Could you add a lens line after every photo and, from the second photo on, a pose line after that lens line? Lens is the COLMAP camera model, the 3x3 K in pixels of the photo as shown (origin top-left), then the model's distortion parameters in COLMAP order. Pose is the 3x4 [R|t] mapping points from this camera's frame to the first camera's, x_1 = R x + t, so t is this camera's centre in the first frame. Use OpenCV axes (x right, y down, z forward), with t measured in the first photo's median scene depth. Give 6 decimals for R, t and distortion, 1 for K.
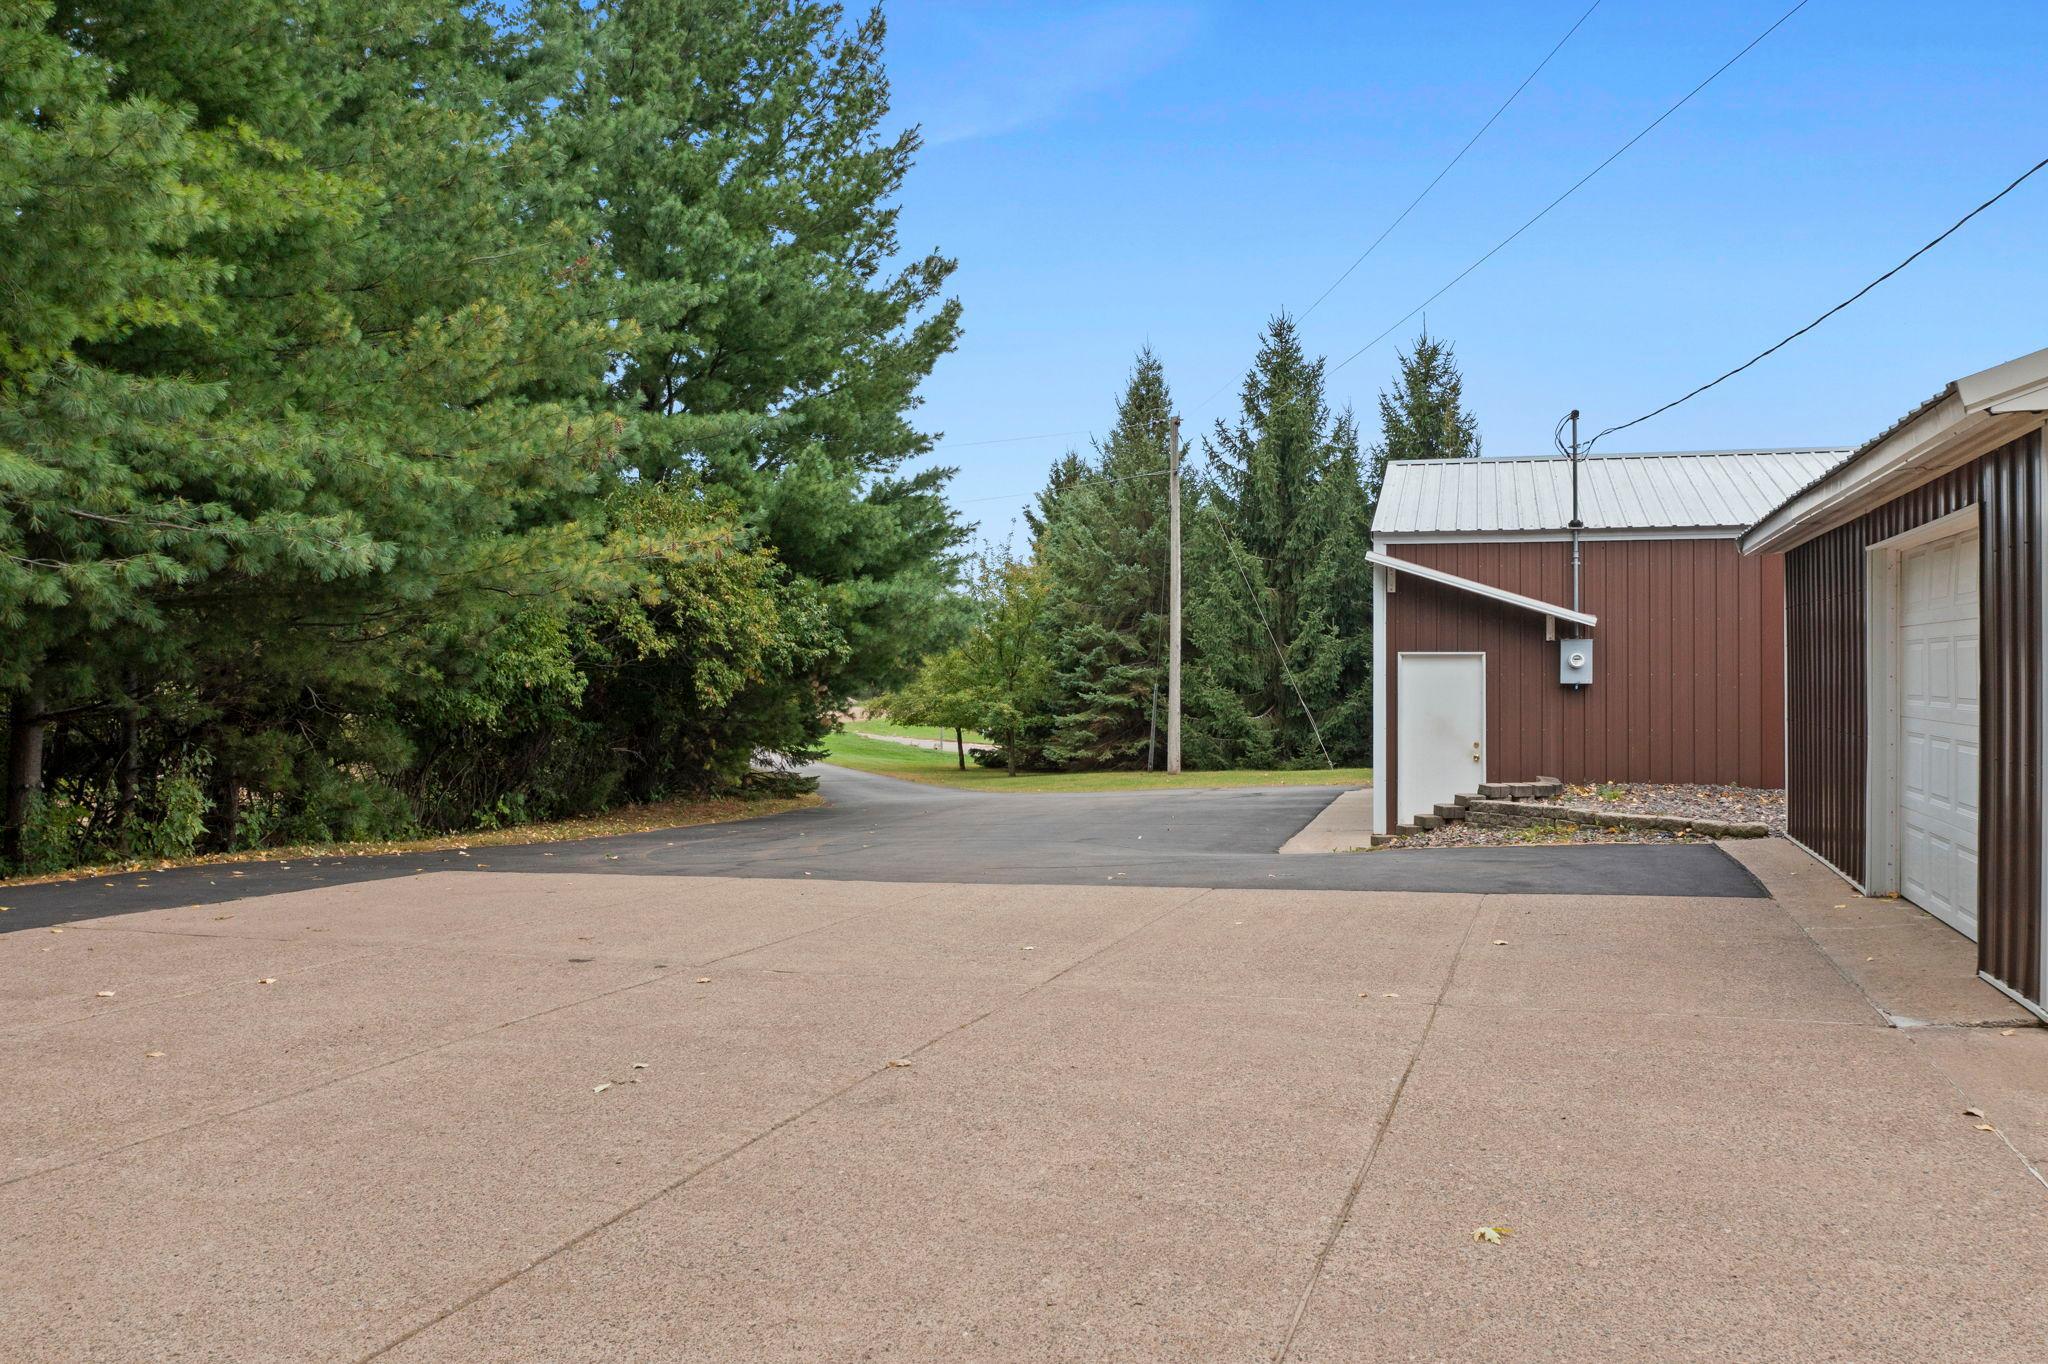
lens RADIAL K [[1604.4, 0, 1024.0], [0, 1604.4, 682.0], [0, 0, 1]] dist [-0.011577, 0.008702]
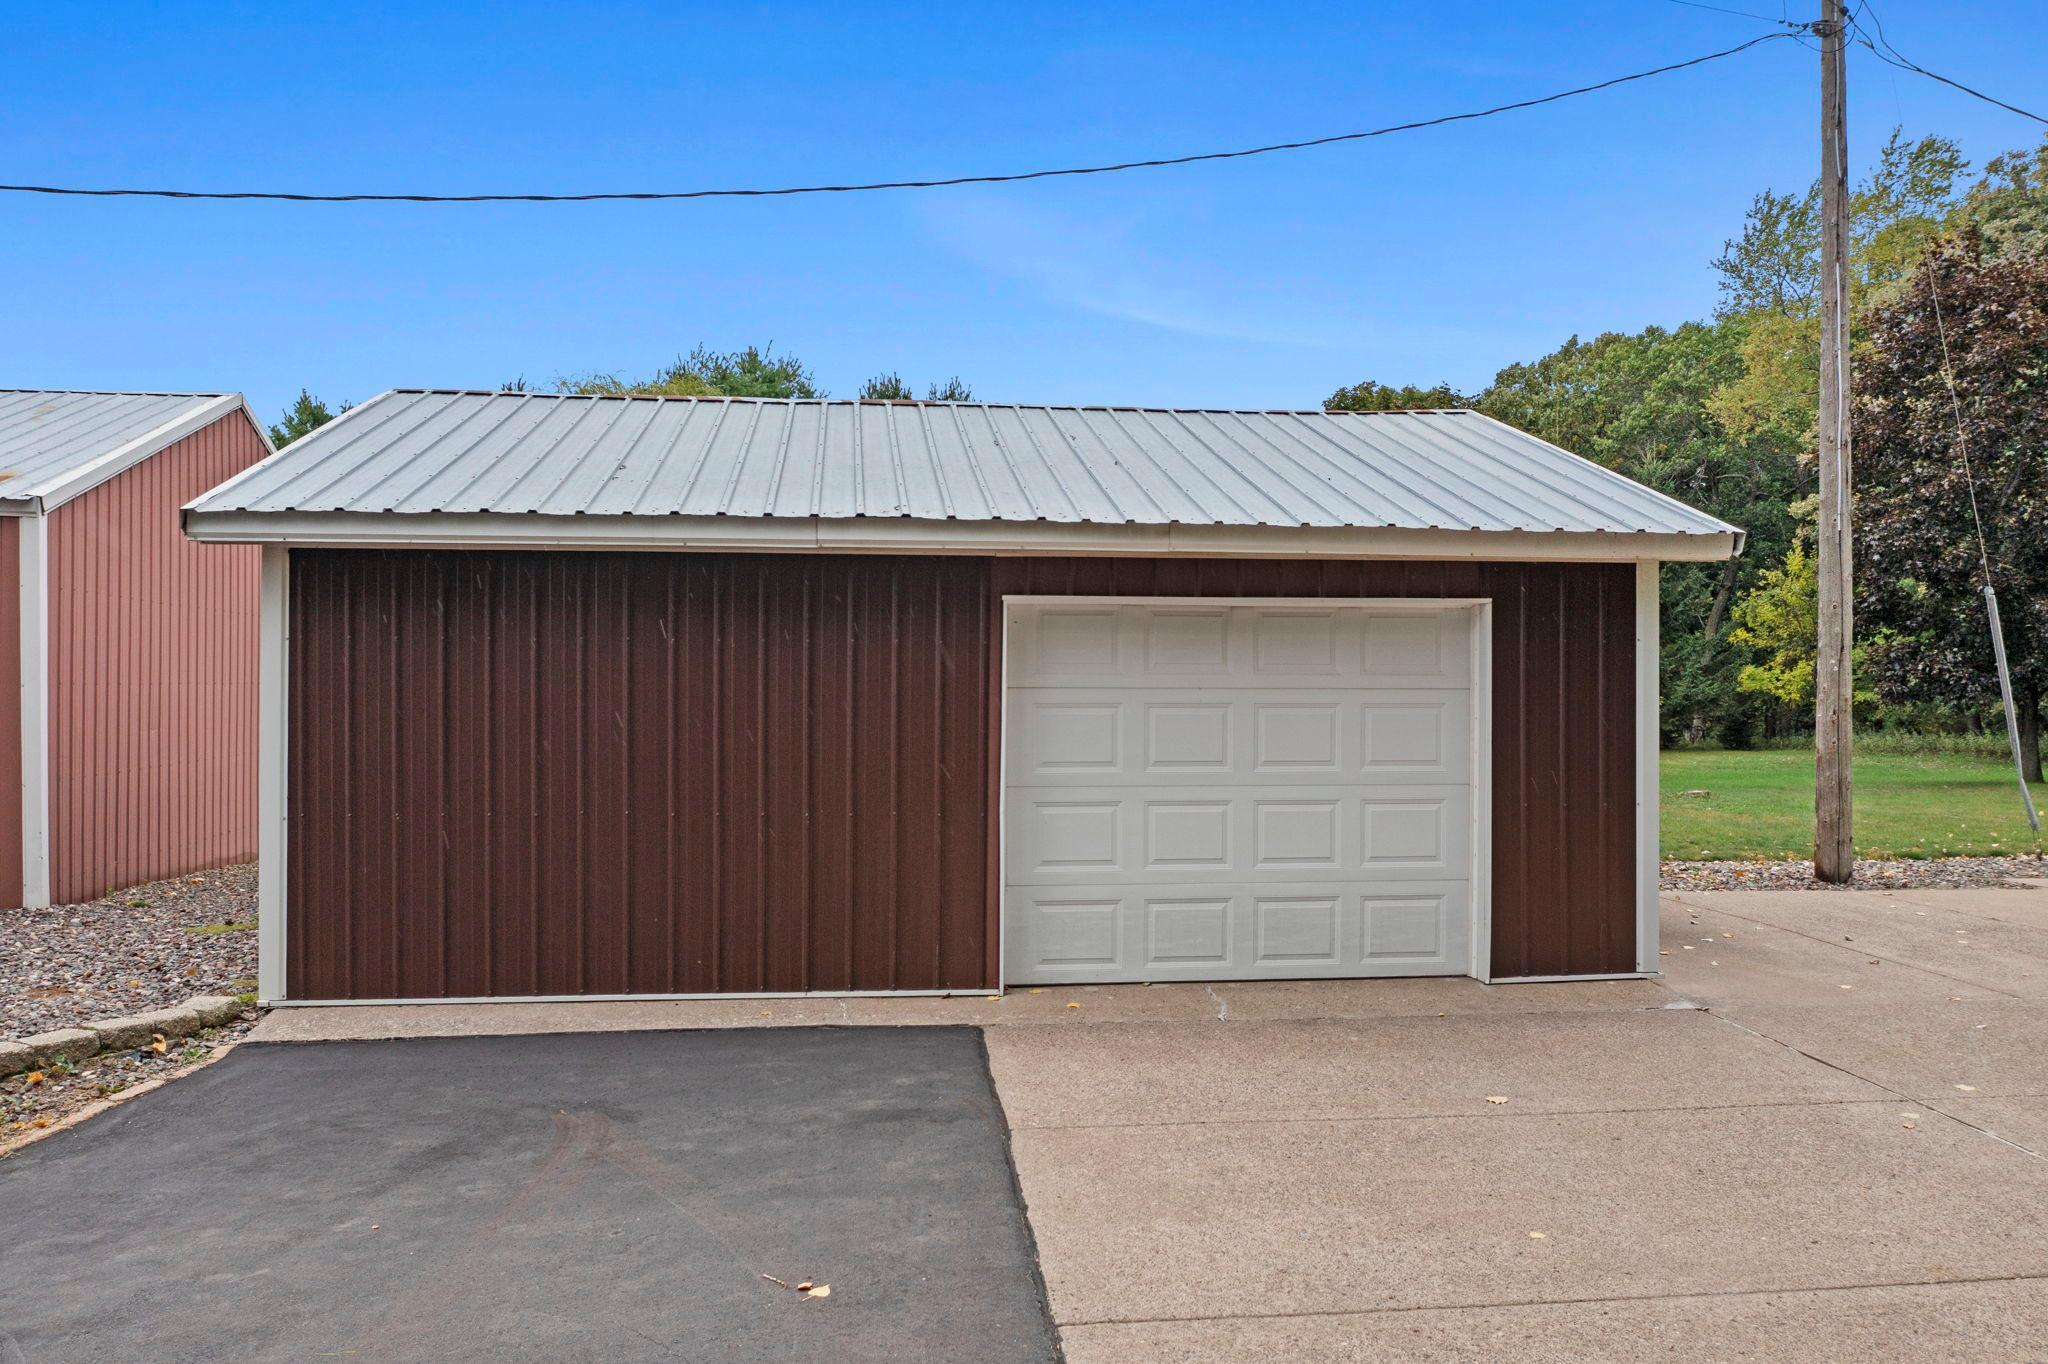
lens RADIAL K [[1604.4, 0, 1024.0], [0, 1604.4, 682.0], [0, 0, 1]] dist [-0.011577, 0.008702]
pose [[-0.418483, 0.002800, 0.908220, -0.274437], [0.005327, 0.999986, -0.000629, -0.036497], [-0.908209, 0.004575, -0.418492, 1.351295]]
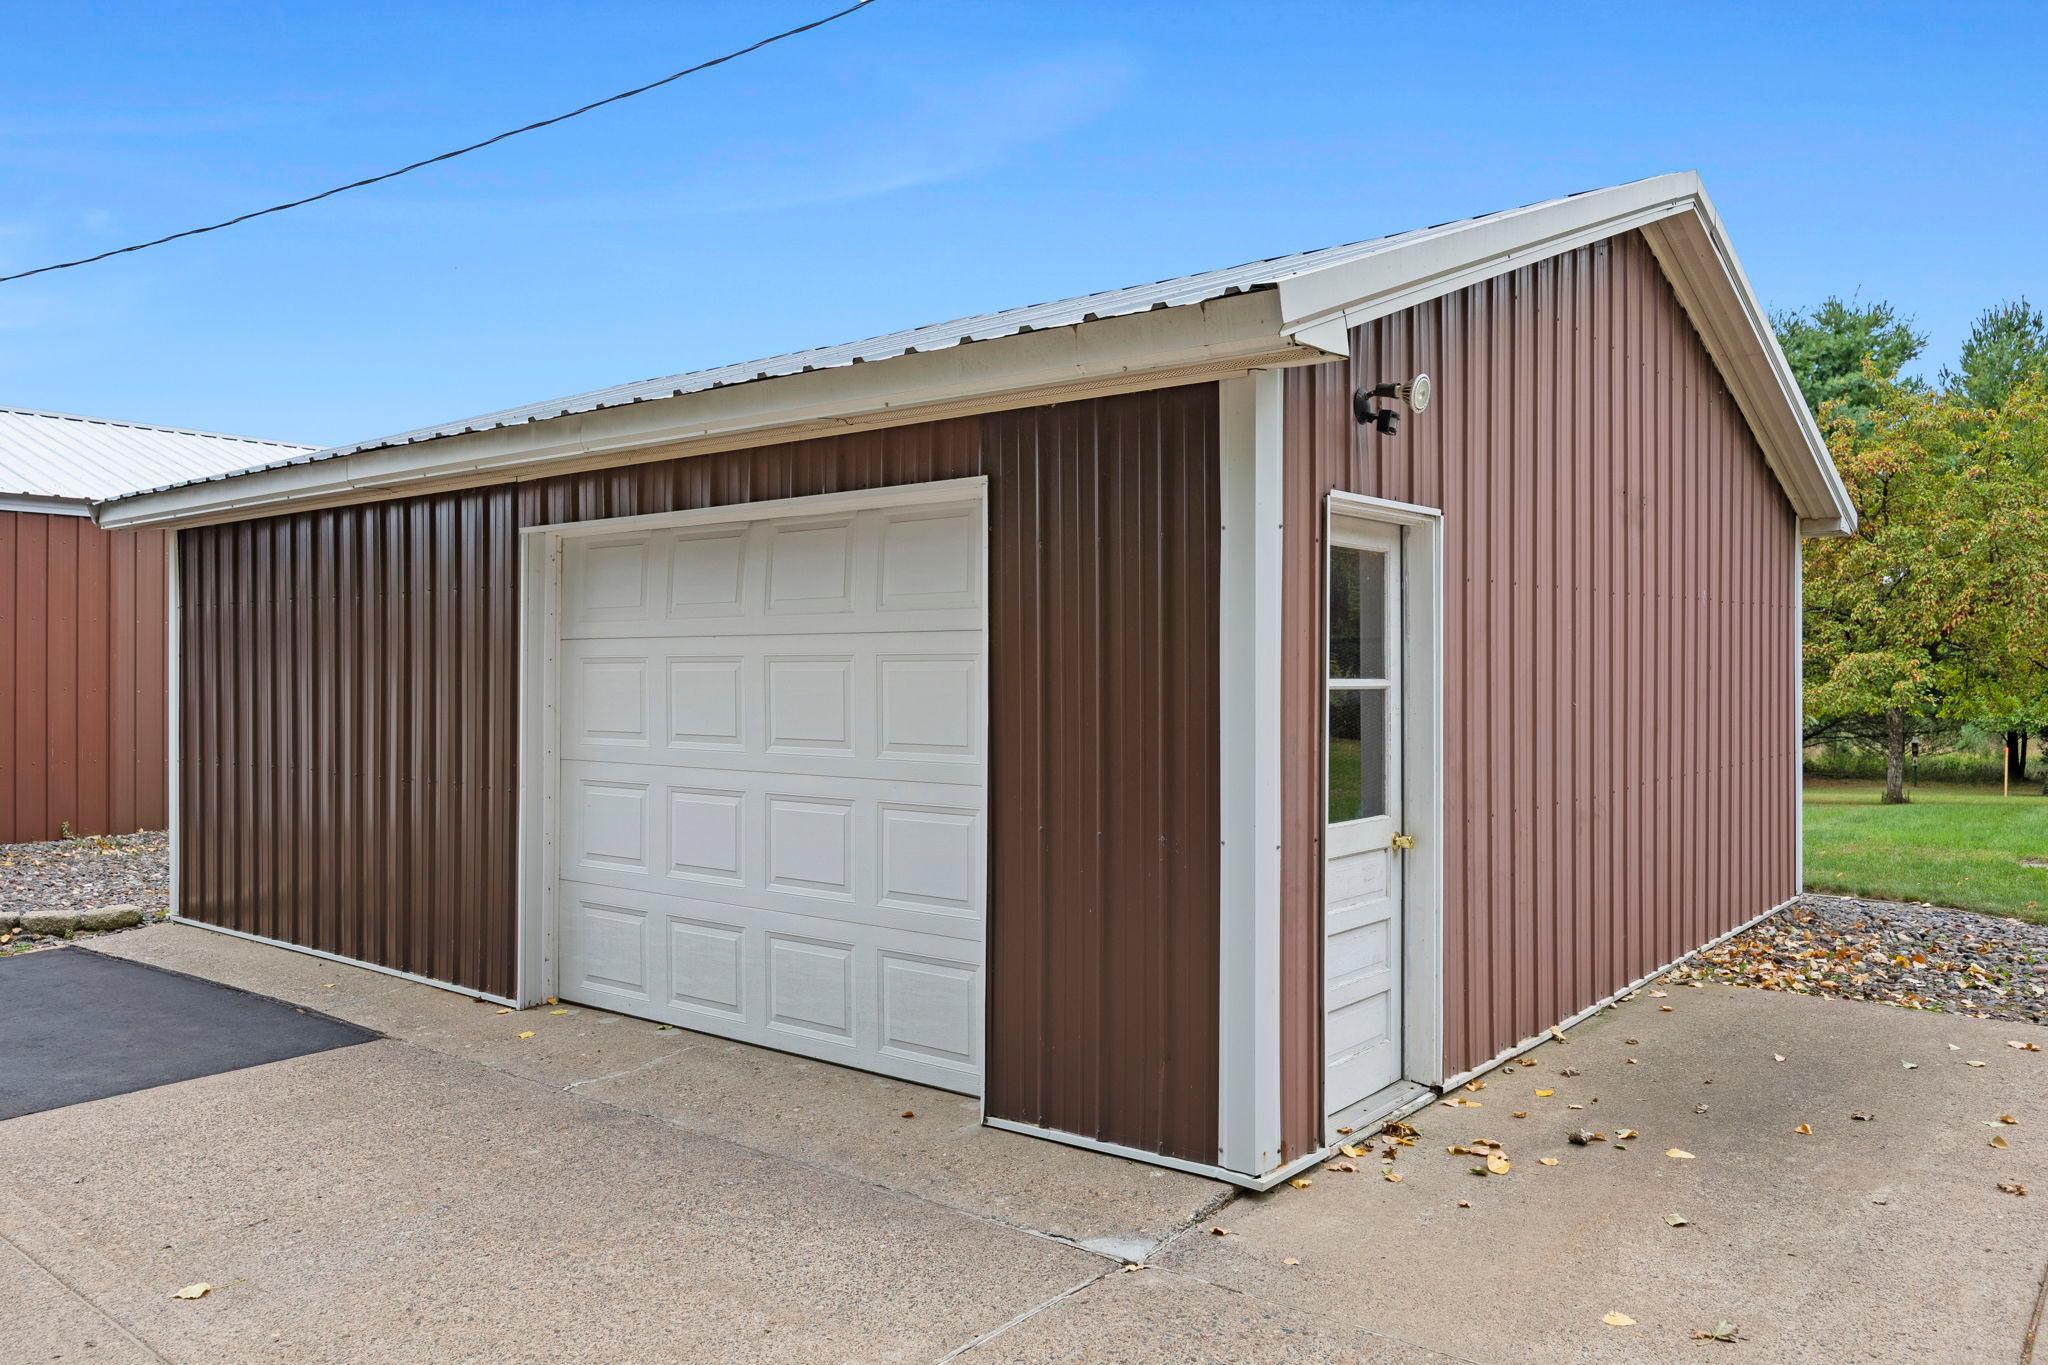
lens RADIAL K [[1517.3, 0, 1024.0], [0, 1517.3, 682.5], [0, 0, 1]] dist [0.032976, 0.002486]
pose [[0.375391, 0.011853, 0.926791, -0.031121], [-0.004552, 0.999930, -0.010944, -0.007645], [-0.926855, -0.000110, 0.375419, 0.530139]]
